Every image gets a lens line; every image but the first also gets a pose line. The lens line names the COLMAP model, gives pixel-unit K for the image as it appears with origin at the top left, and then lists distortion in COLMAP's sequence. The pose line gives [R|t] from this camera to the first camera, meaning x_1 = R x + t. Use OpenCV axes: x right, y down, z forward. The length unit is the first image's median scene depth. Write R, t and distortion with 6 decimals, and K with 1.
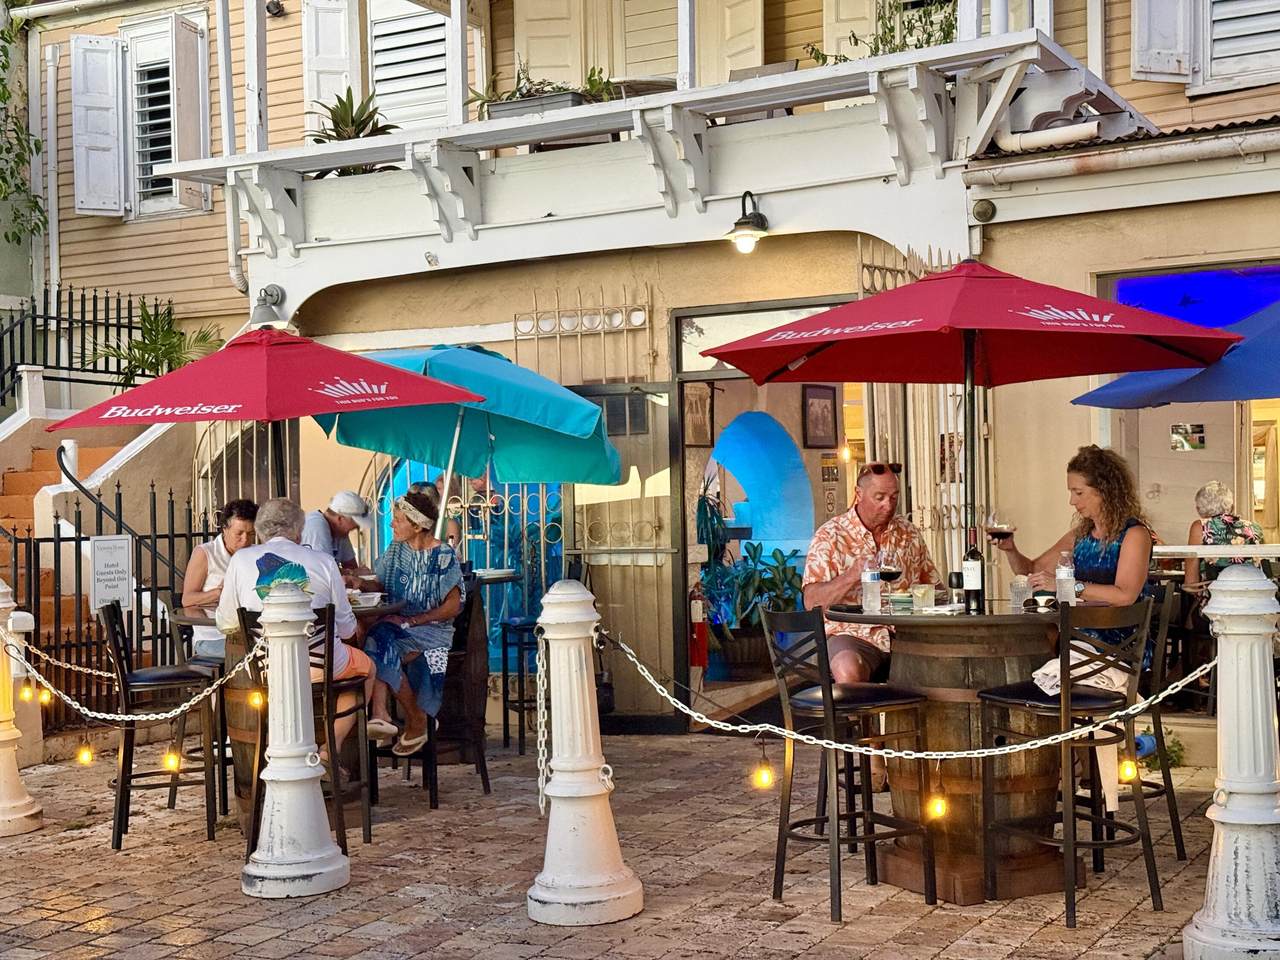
lens RADIAL K [[1804.6, 0, 637.0], [0, 1804.6, 479.7], [0, 0, 1]] dist [0.046364, 0.000000]
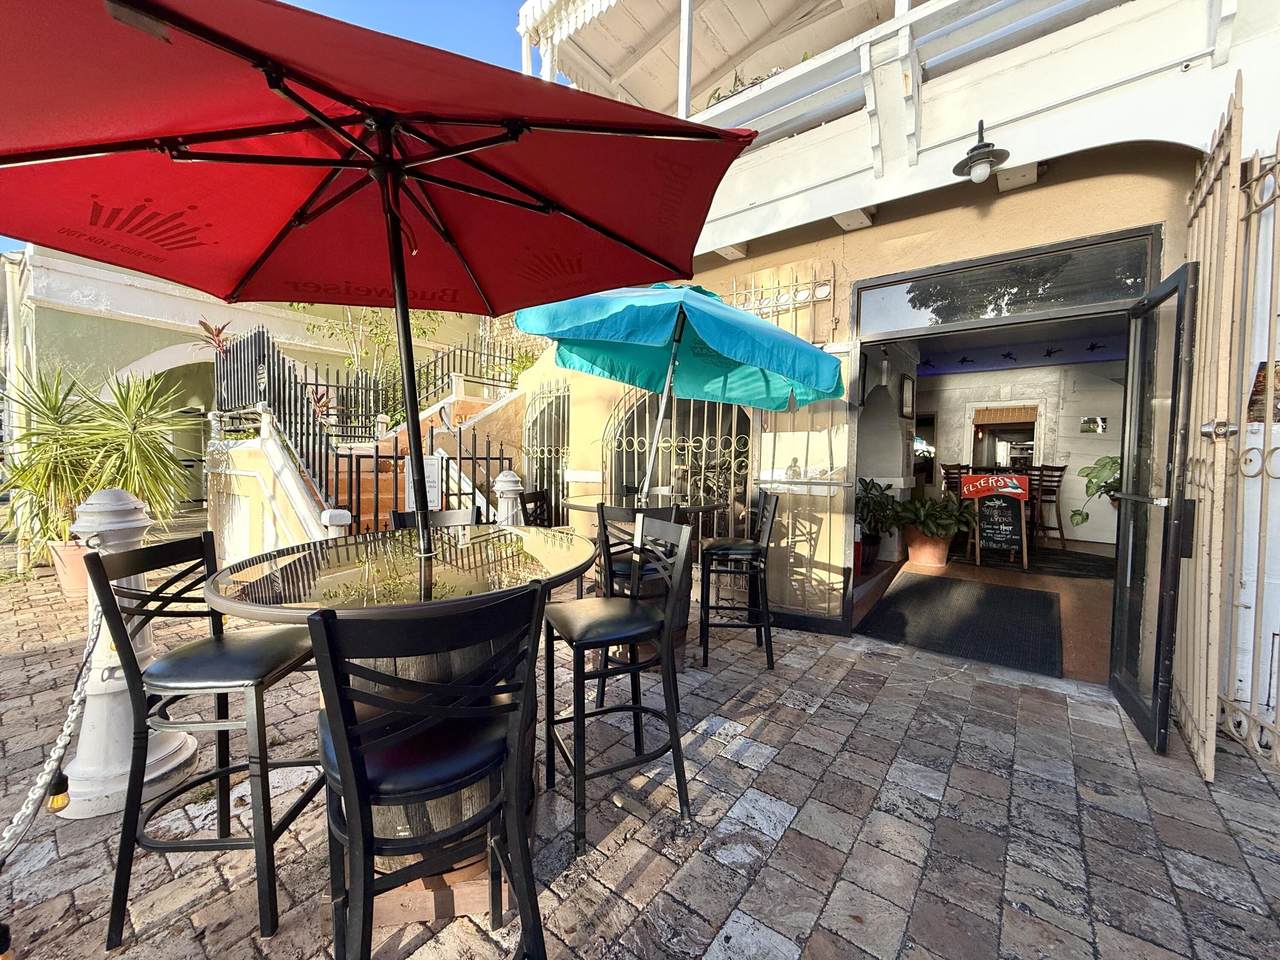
lens RADIAL K [[507.1, 0, 631.1], [0, 507.1, 477.2], [0, 0, 1]] dist [0.001469, 0.000047]
pose [[0.984899, 0.041420, -0.168099, -0.061085], [-0.033263, 0.998142, 0.051055, 0.020704], [0.169902, -0.044693, 0.984447, 0.609677]]
